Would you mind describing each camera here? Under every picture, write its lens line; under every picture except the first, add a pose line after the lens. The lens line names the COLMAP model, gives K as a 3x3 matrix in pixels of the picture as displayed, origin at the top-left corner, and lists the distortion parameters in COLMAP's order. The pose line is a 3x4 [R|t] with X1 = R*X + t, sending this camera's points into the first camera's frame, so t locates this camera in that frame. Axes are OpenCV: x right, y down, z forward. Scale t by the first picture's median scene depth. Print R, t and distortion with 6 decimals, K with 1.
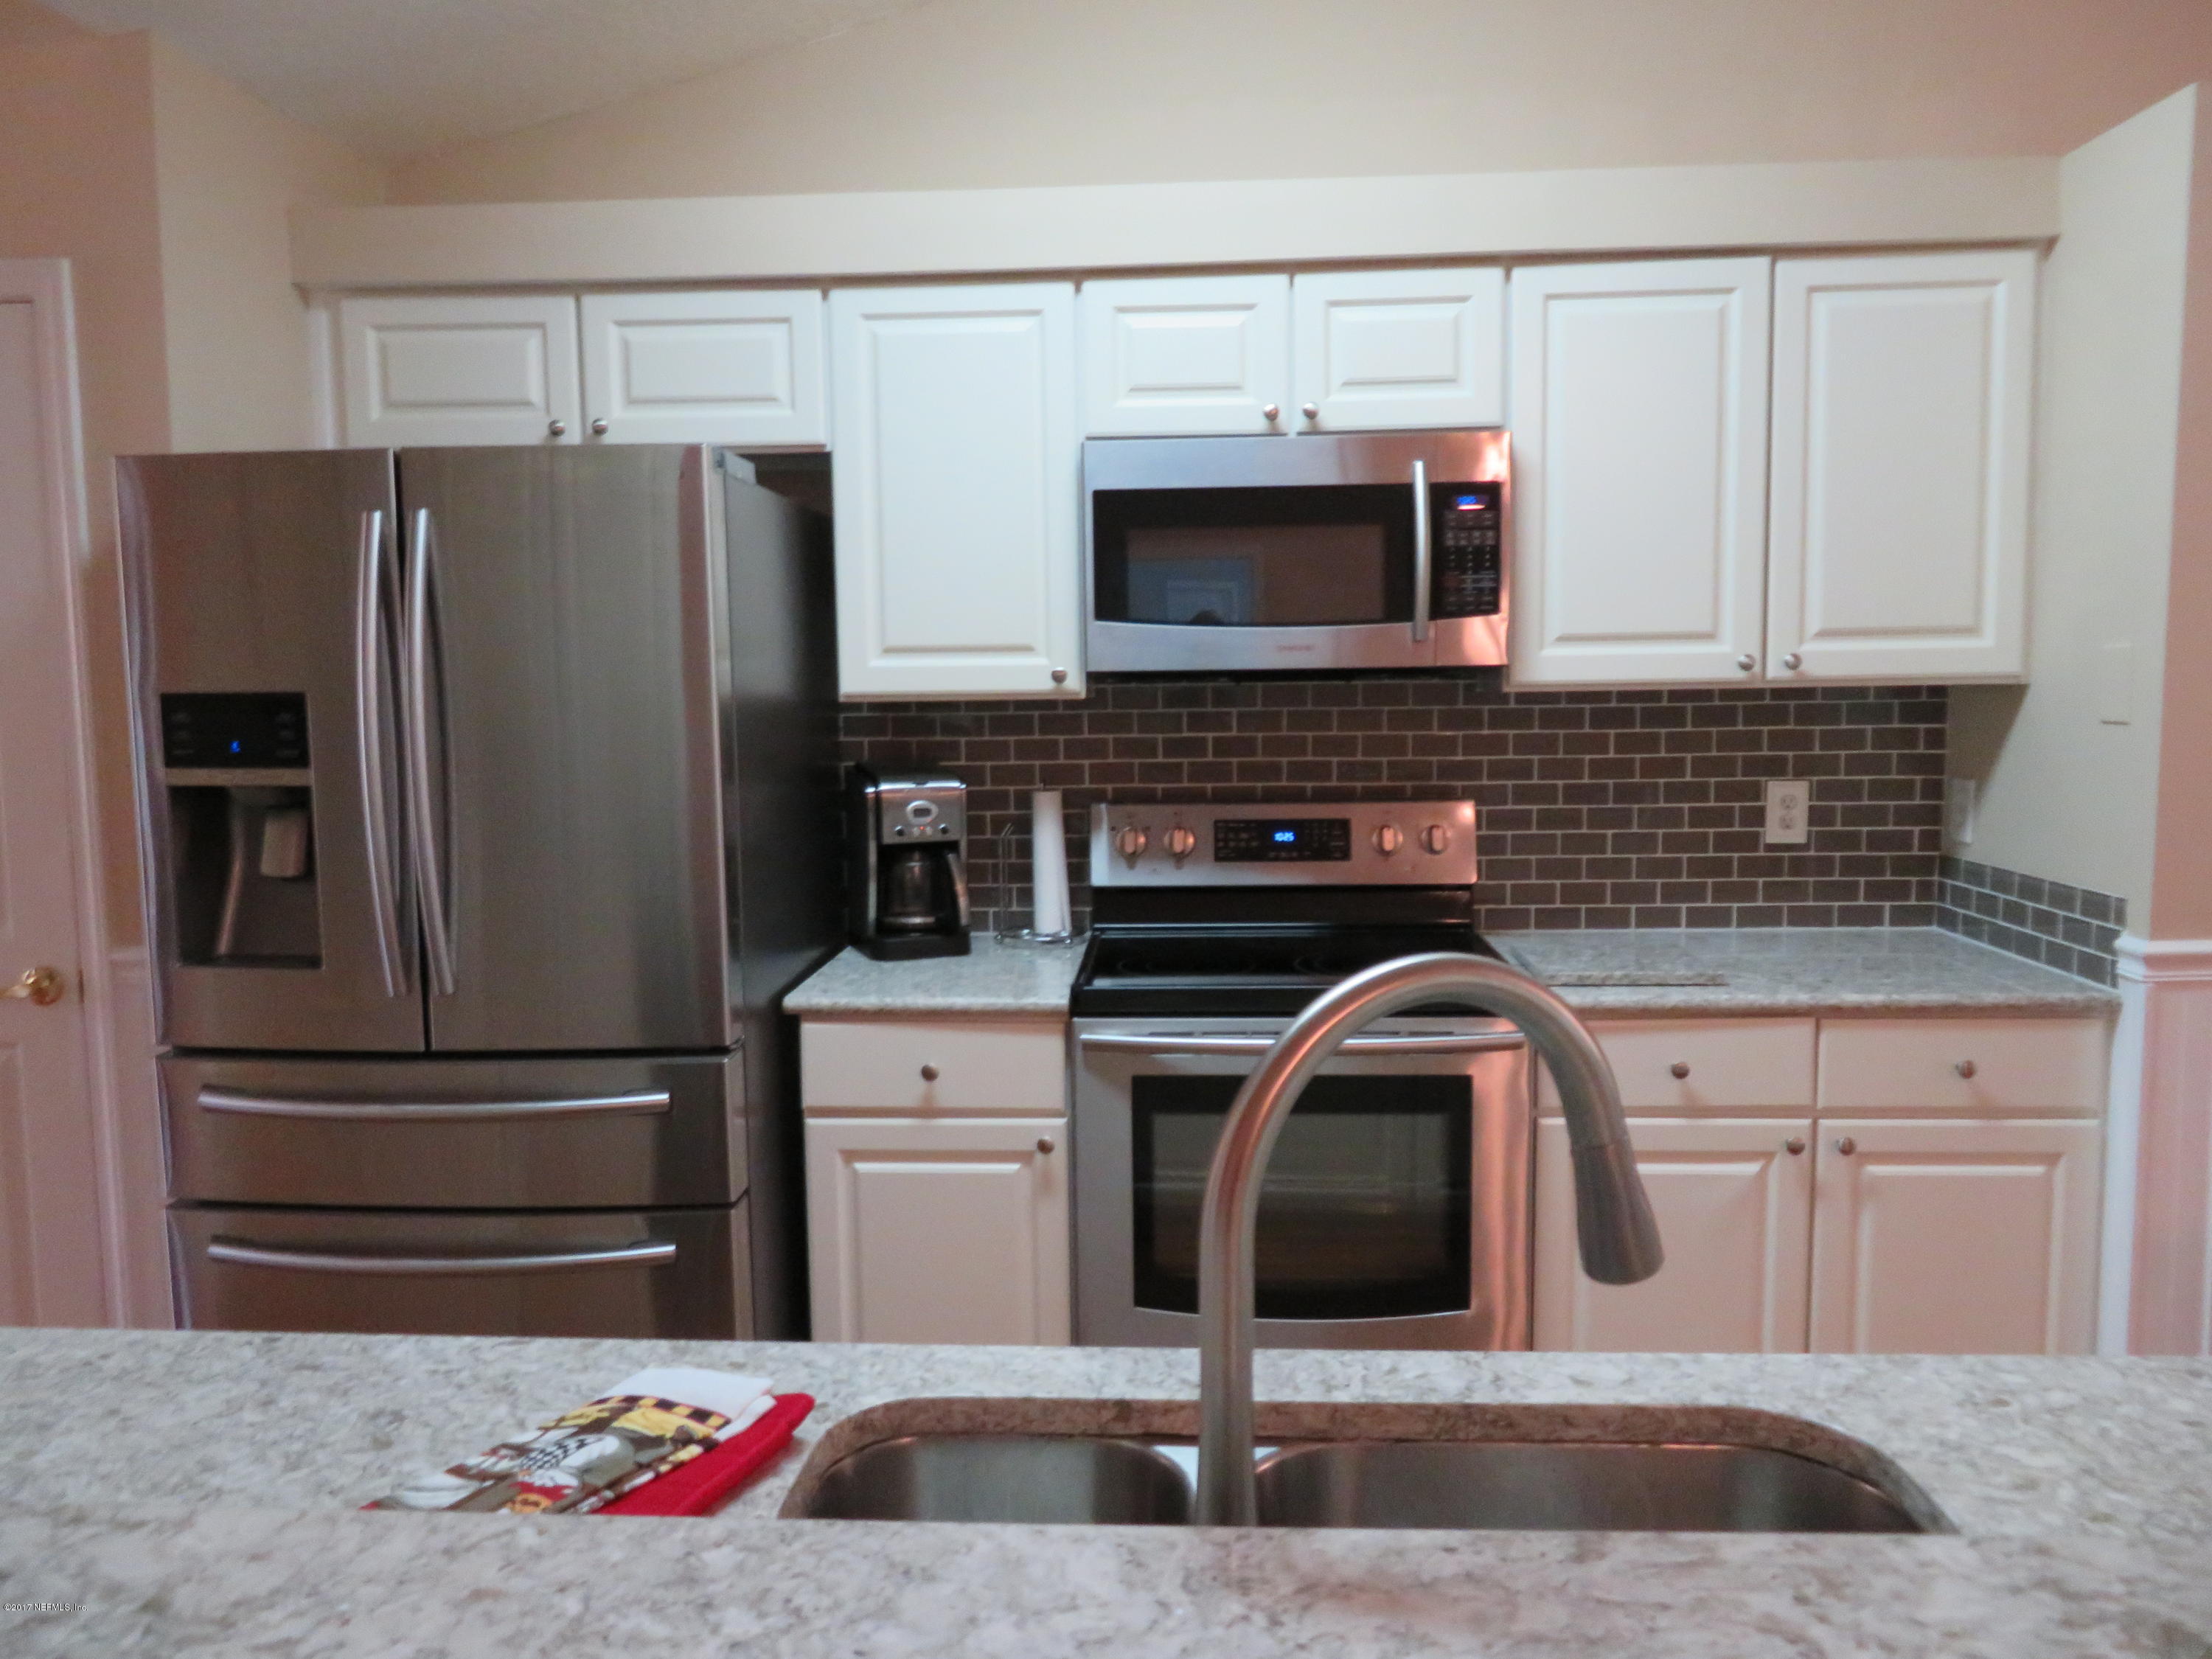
lens RADIAL K [[1565.5, 0, 1101.3], [0, 1565.5, 832.3], [0, 0, 1]] dist [-0.015732, 0.006130]
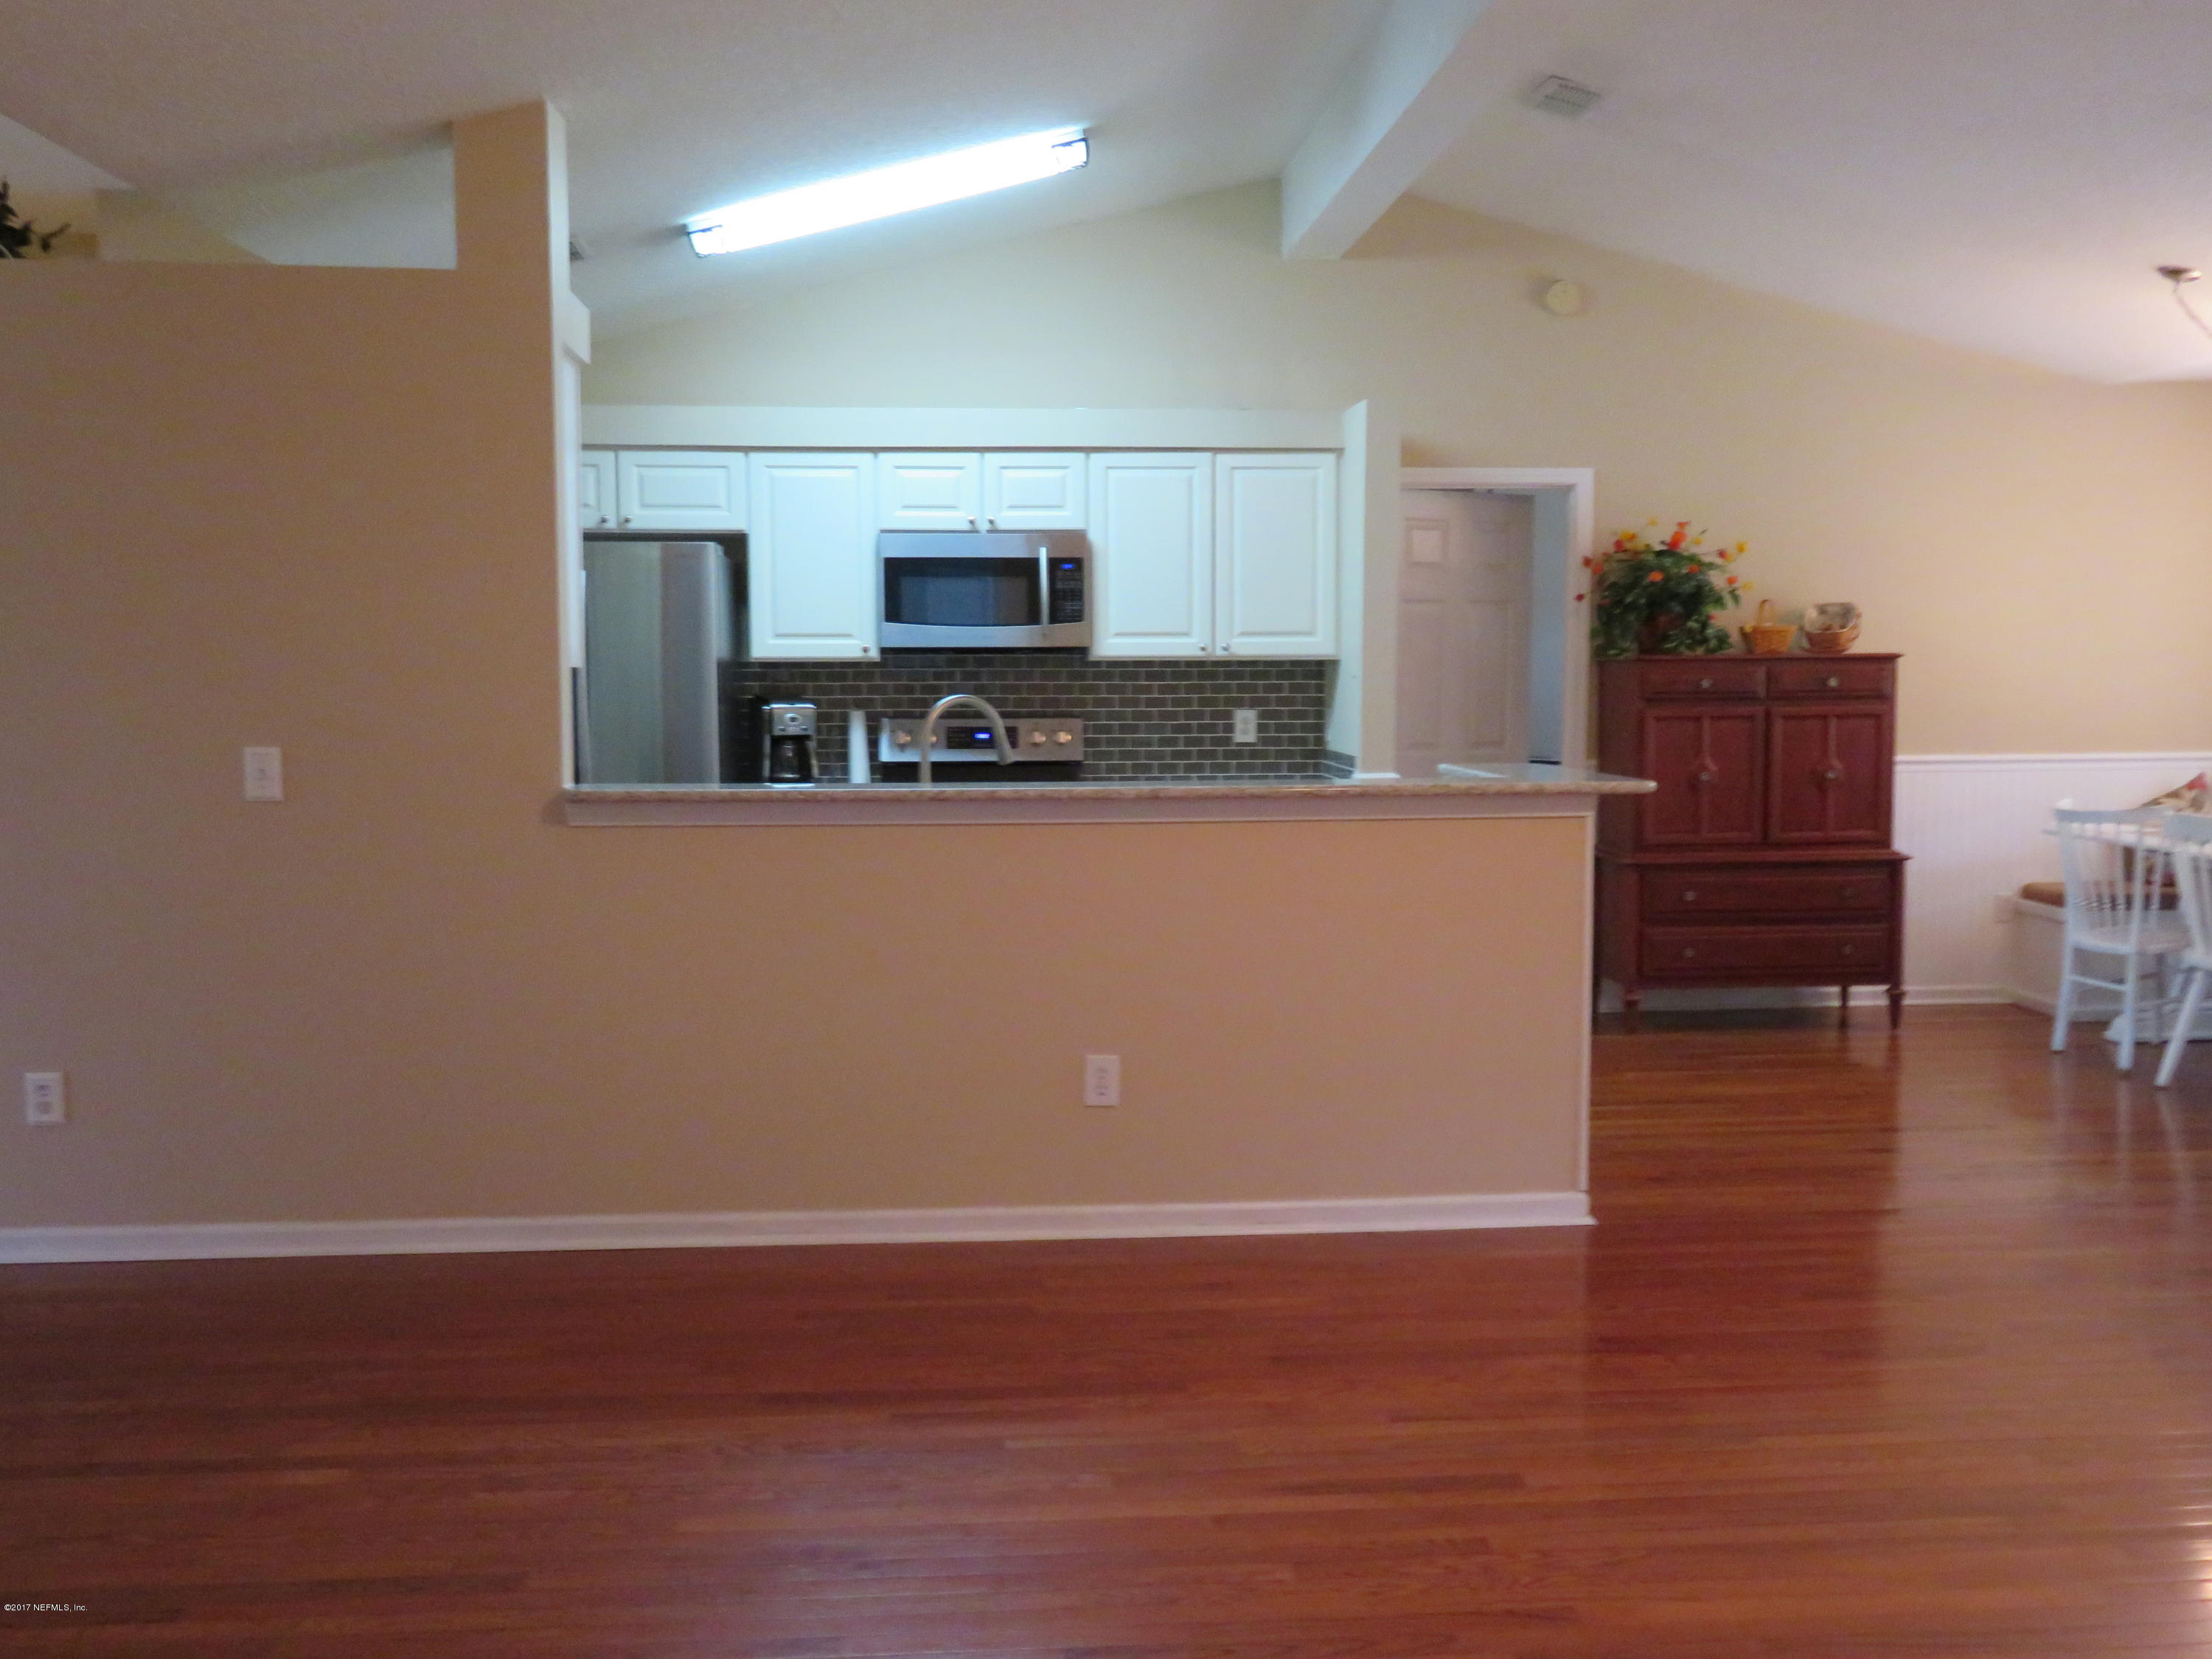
lens RADIAL K [[1924.5, 0, 1094.8], [0, 1924.5, 841.2], [0, 0, 1]] dist [-0.014545, 0.018833]
pose [[0.992174, 0.000384, 0.124862, -0.043908], [0.000731, 0.999960, -0.008889, 0.166216], [-0.124860, 0.008911, 0.992134, -1.467104]]
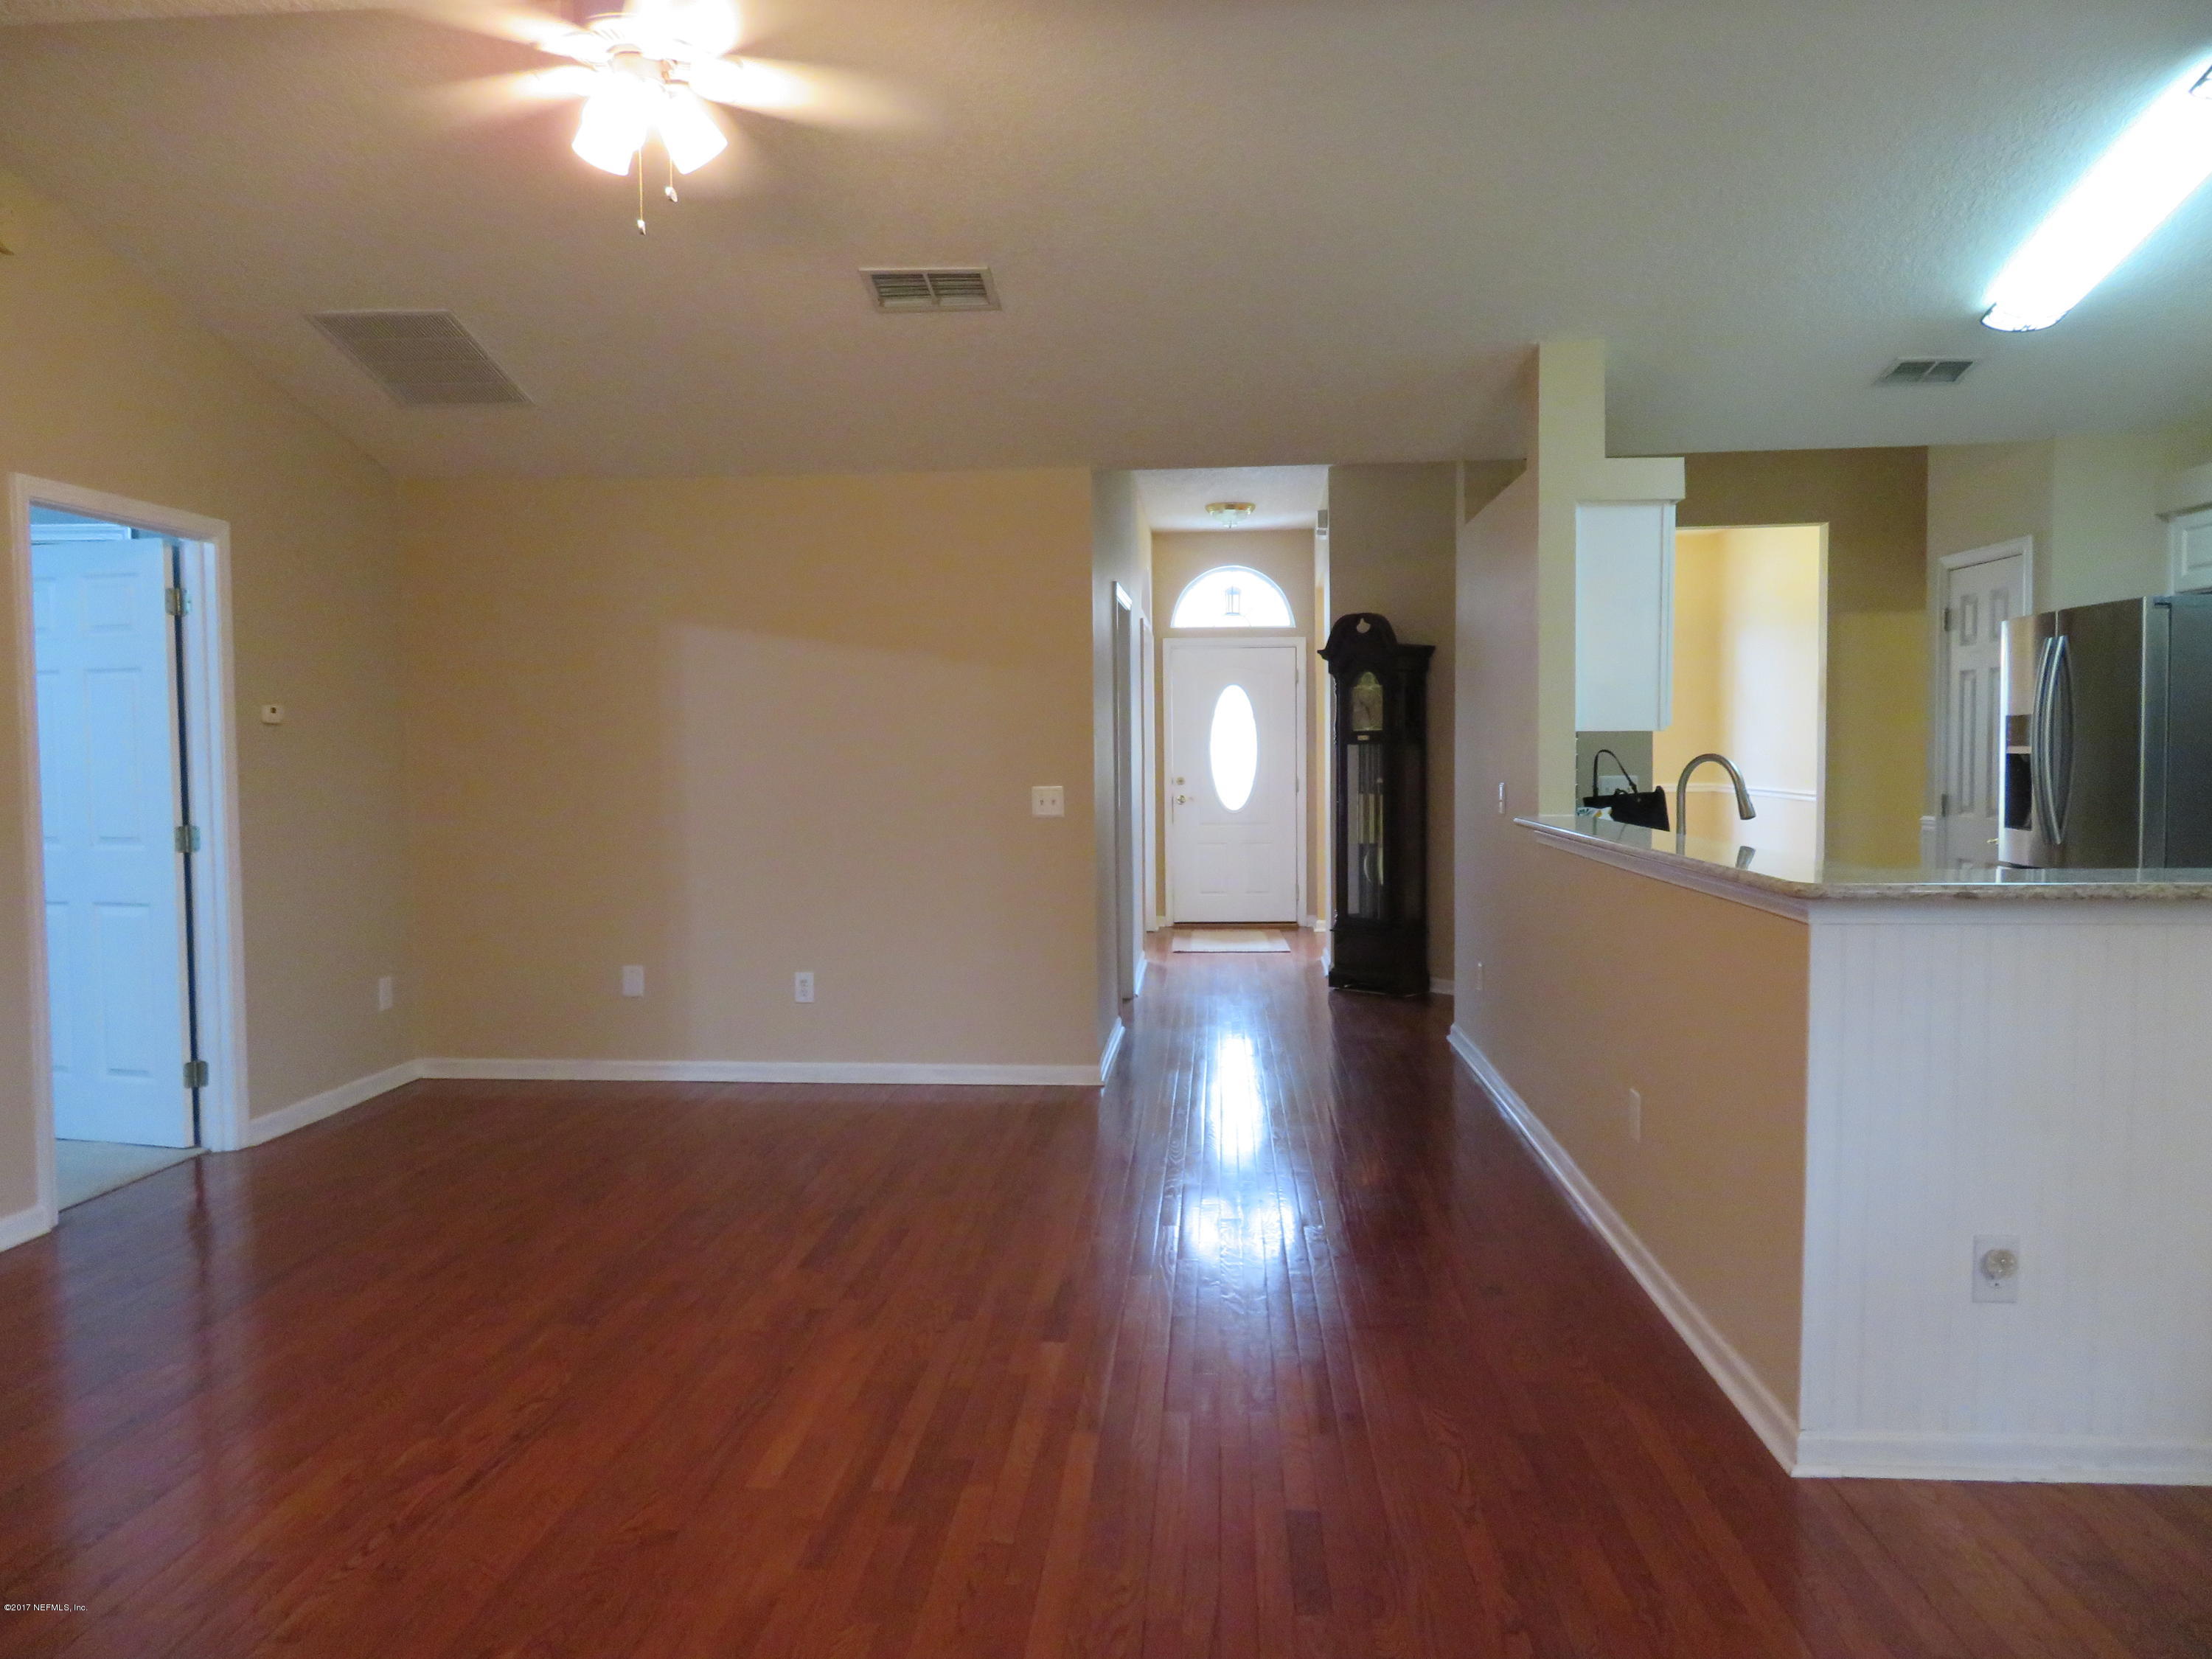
lens RADIAL K [[1565.5, 0, 1094.2], [0, 1565.5, 825.5], [0, 0, 1]] dist [-0.015732, 0.006130]
pose [[-0.031638, 0.056611, -0.997895, 1.604632], [-0.083304, 0.994772, 0.059075, 0.048463], [0.996022, 0.084998, -0.026757, -0.298272]]
